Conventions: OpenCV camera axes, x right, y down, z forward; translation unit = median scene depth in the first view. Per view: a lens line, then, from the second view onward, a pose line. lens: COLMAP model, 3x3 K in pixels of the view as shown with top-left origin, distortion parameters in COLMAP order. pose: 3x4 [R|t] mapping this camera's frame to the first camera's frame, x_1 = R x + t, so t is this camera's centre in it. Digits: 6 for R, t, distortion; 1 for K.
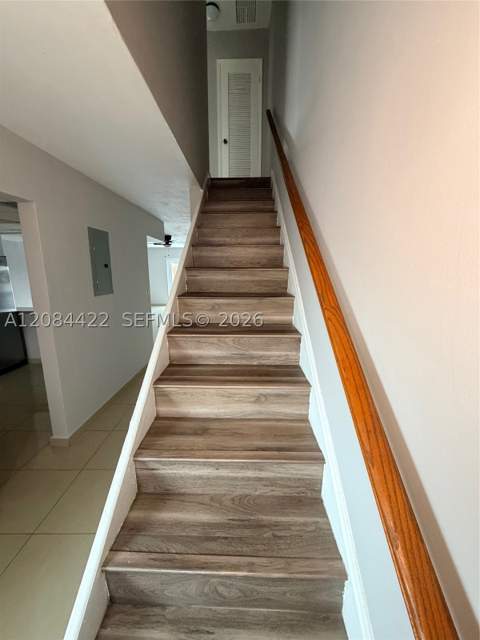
lens RADIAL K [[255.1, 0, 240.0], [0, 255.1, 320.0], [0, 0, 1]] dist [0.001893, -0.000352]
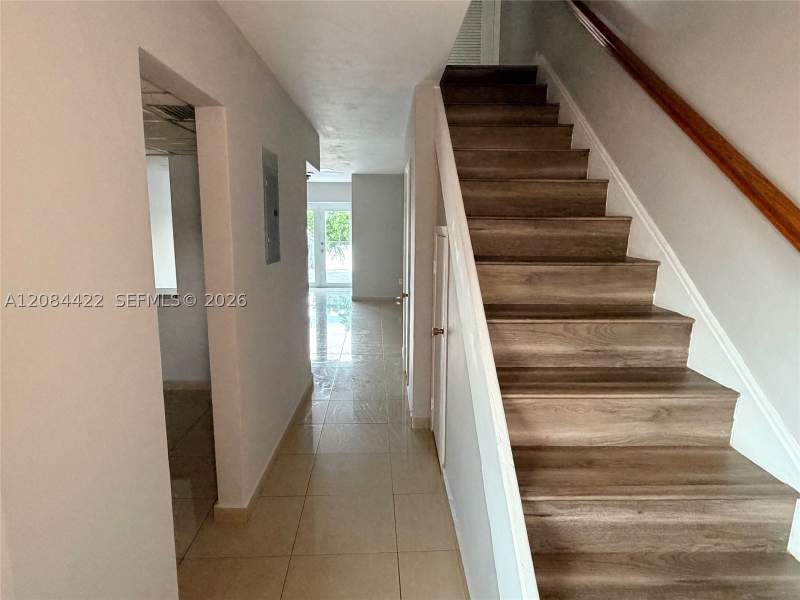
lens RADIAL K [[478.2, 0, 400.0], [0, 478.2, 300.0], [0, 0, 1]] dist [-0.002870, 0.001081]
pose [[0.999019, -0.002374, 0.044224, -0.634696], [0.004001, 0.999317, -0.036731, 0.058947], [-0.044107, 0.036872, 0.998346, -0.199089]]
